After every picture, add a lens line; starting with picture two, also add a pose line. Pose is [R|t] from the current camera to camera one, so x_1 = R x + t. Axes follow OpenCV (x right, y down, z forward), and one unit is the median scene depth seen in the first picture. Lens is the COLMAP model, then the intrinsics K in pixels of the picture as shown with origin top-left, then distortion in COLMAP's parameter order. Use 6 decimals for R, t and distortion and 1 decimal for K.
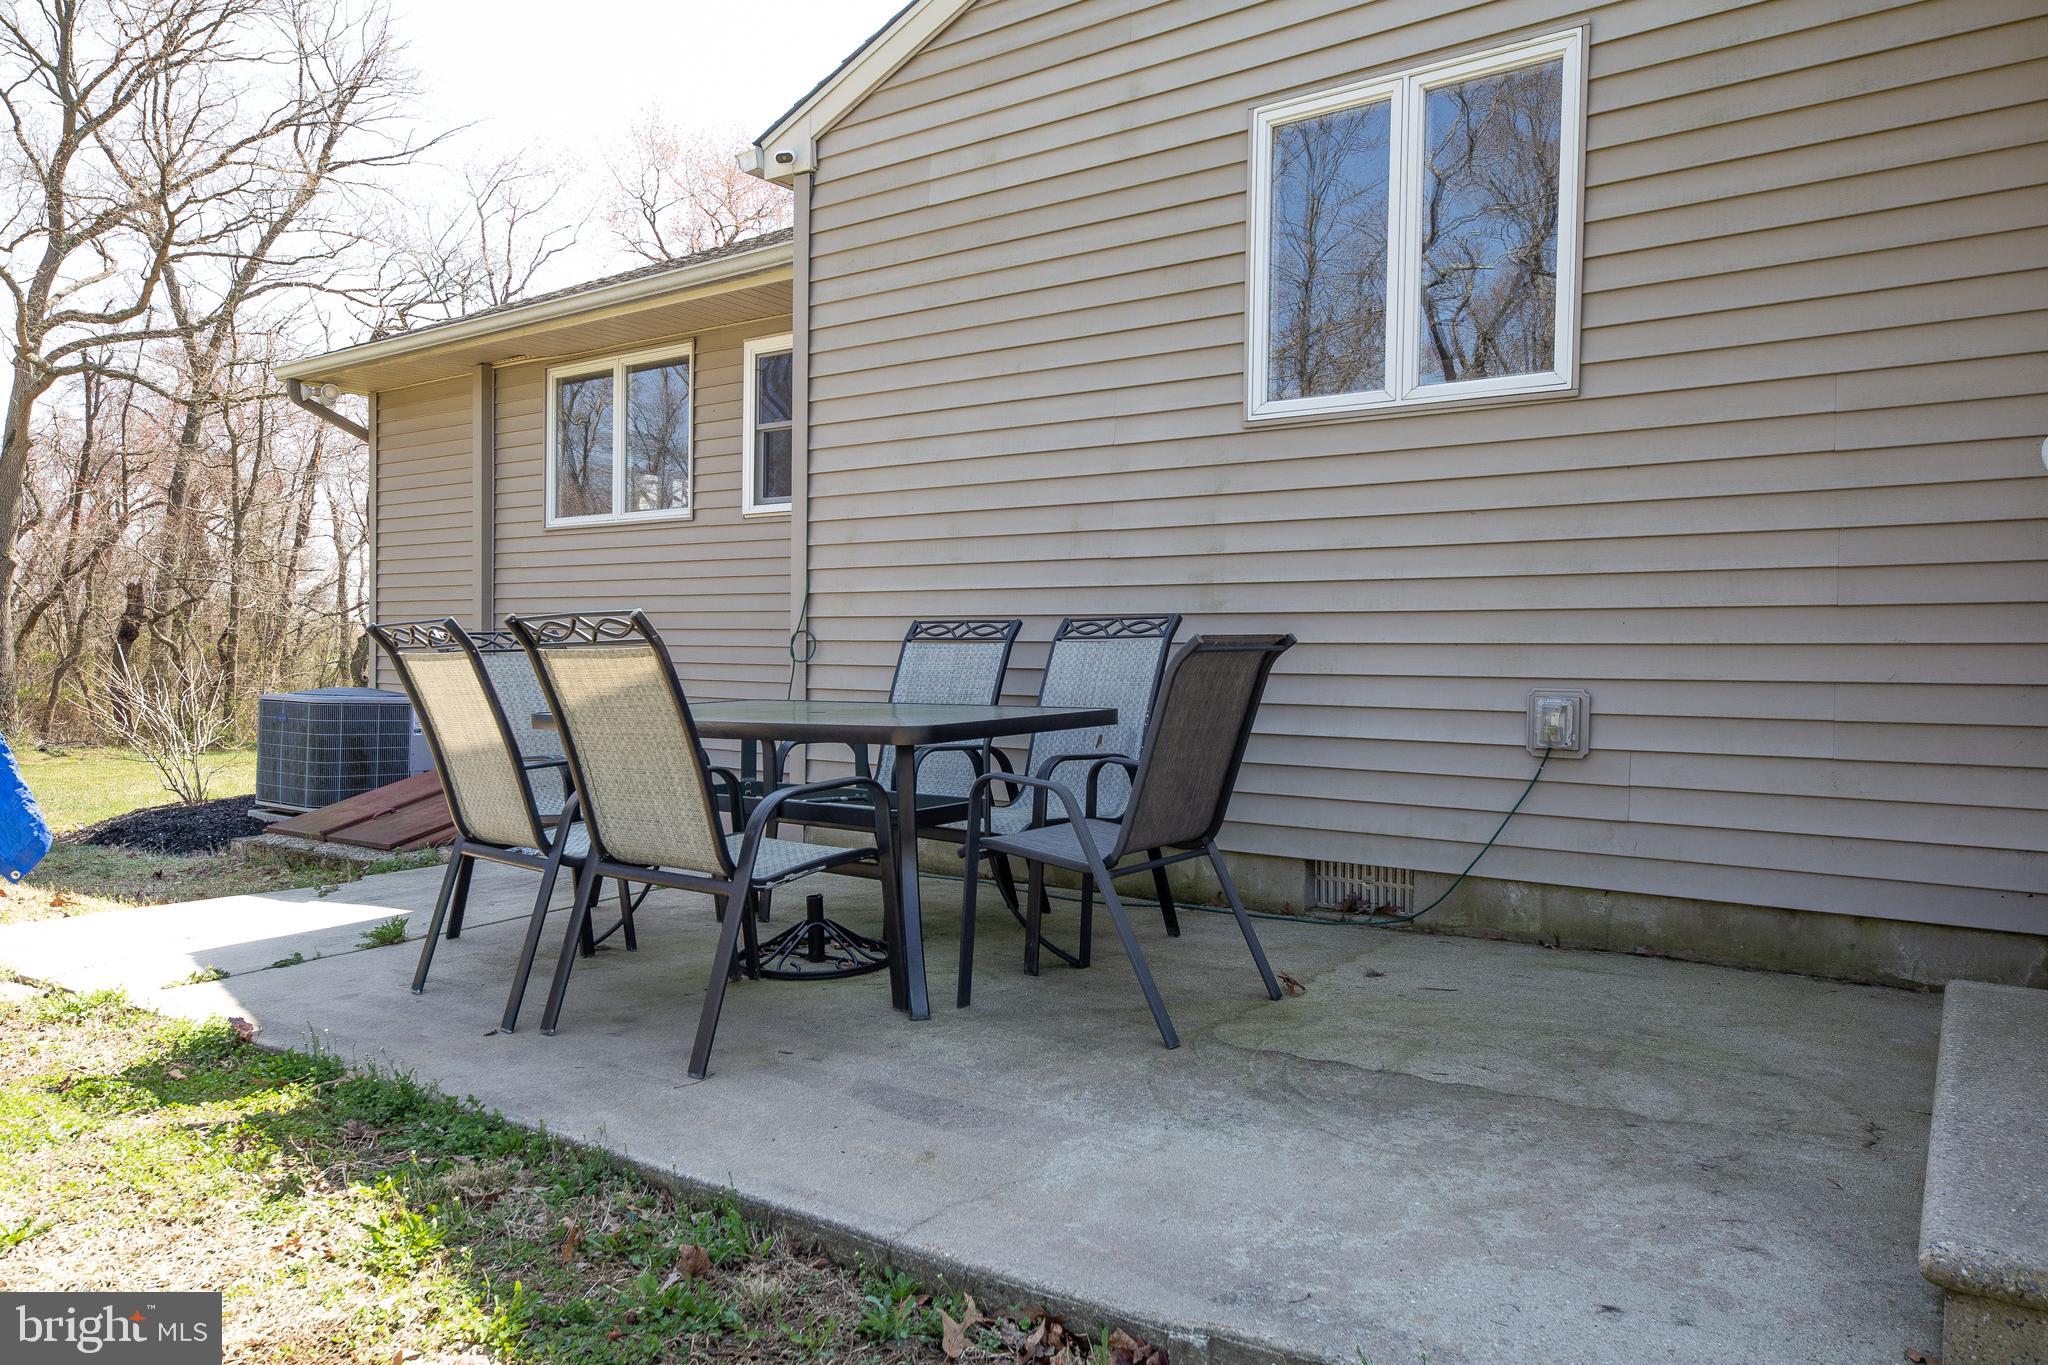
lens RADIAL K [[1394.1, 0, 1031.6], [0, 1394.1, 679.4], [0, 0, 1]] dist [0.007327, 0.001444]
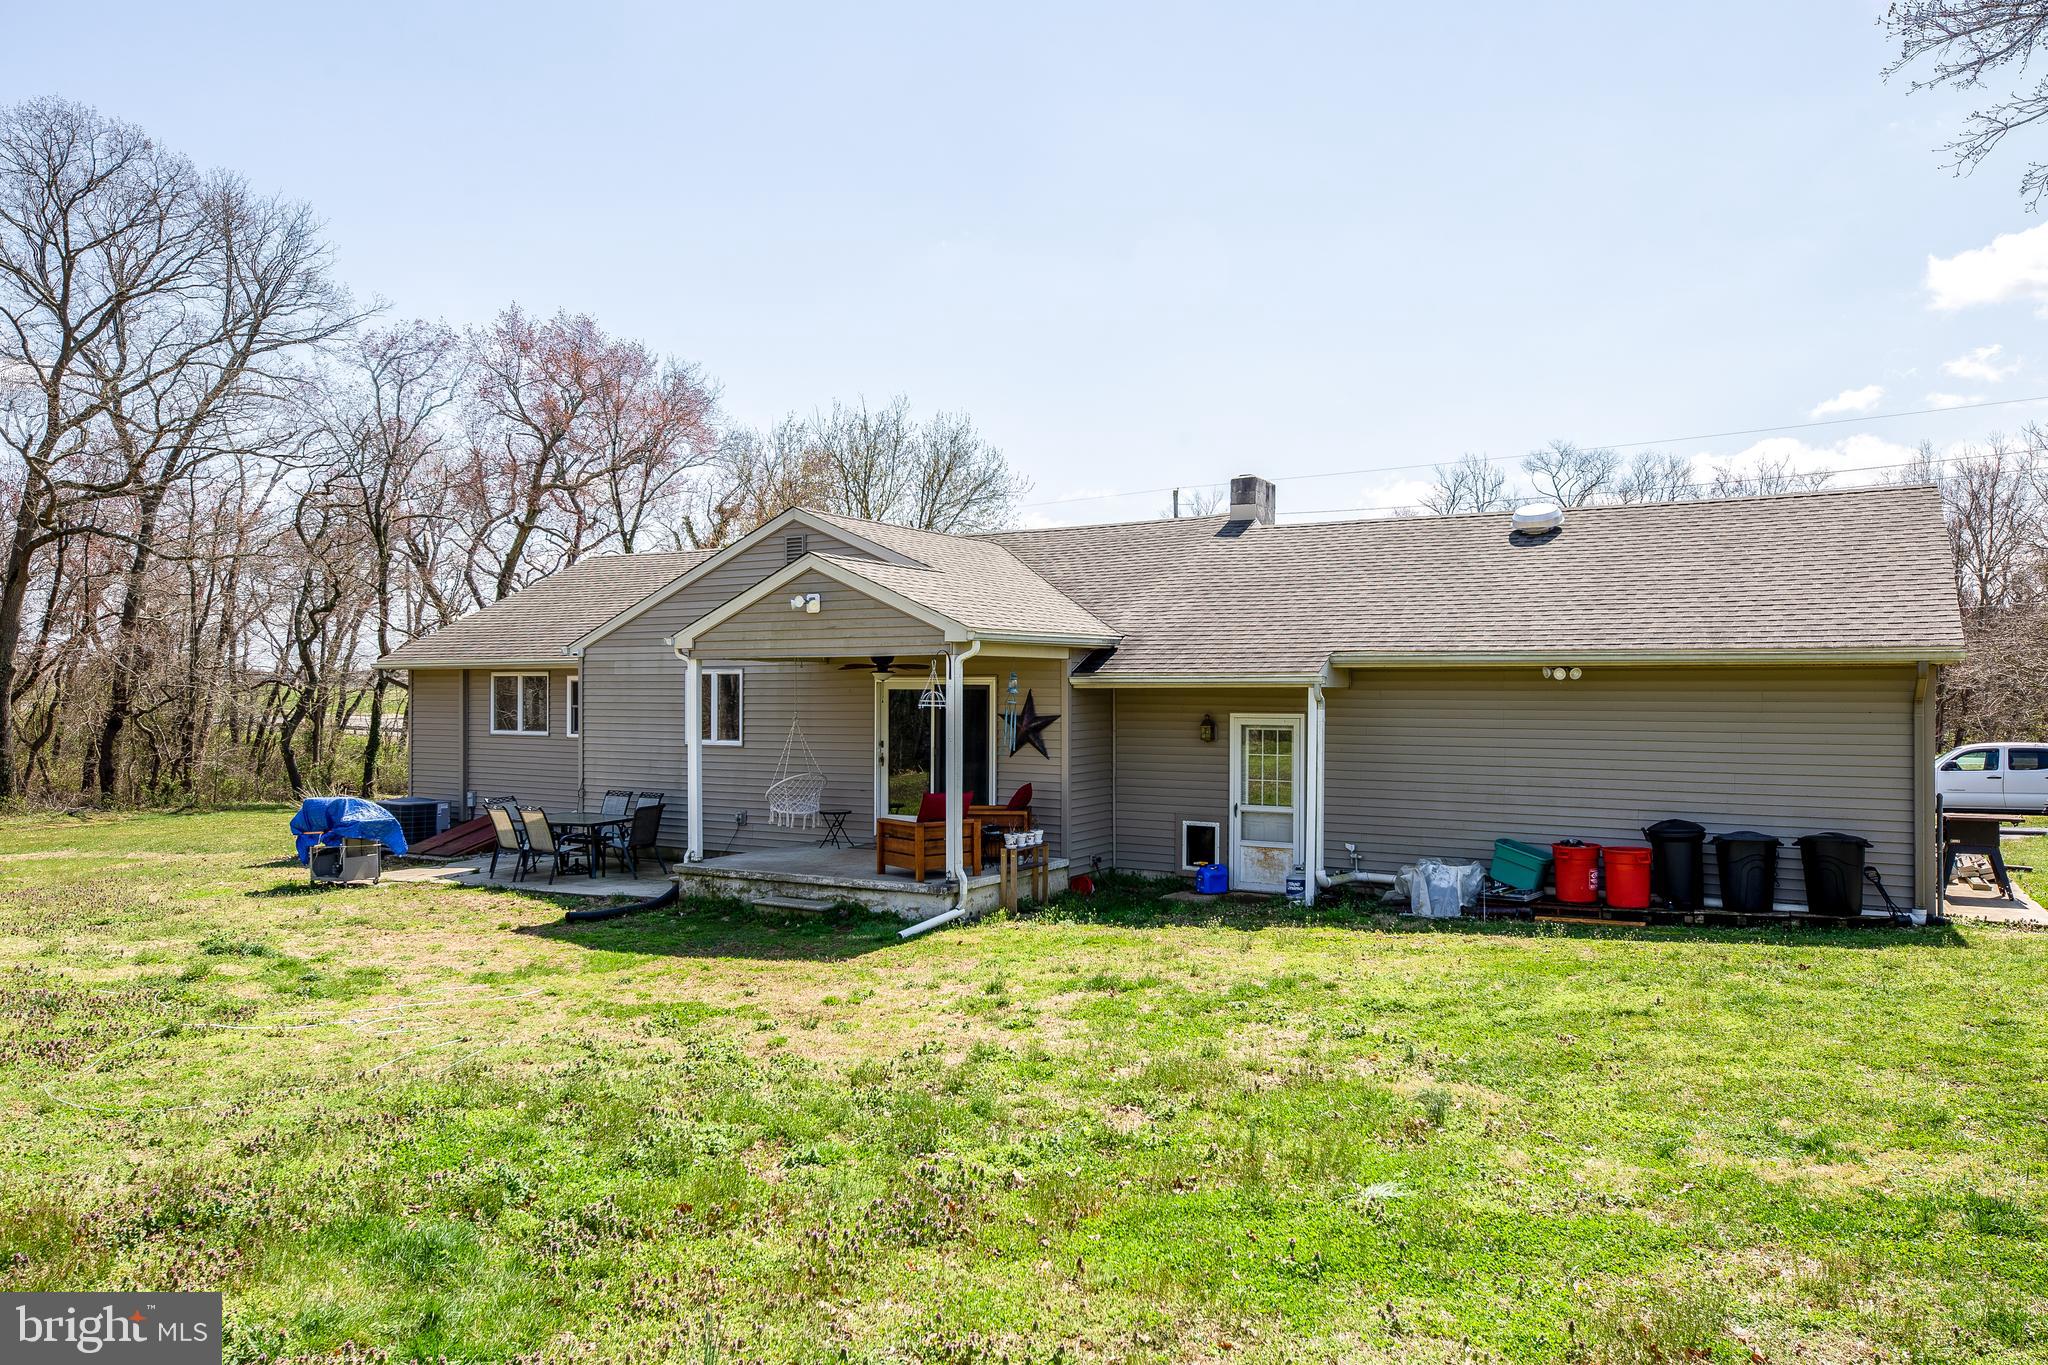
lens RADIAL K [[1320.2, 0, 1024.0], [0, 1320.2, 682.5], [0, 0, 1]] dist [0.000088, -0.000275]
pose [[0.994248, -0.014225, 0.106154, 0.396115], [0.016644, 0.999621, -0.021938, -0.140087], [-0.105801, 0.023579, 0.994108, -1.616382]]
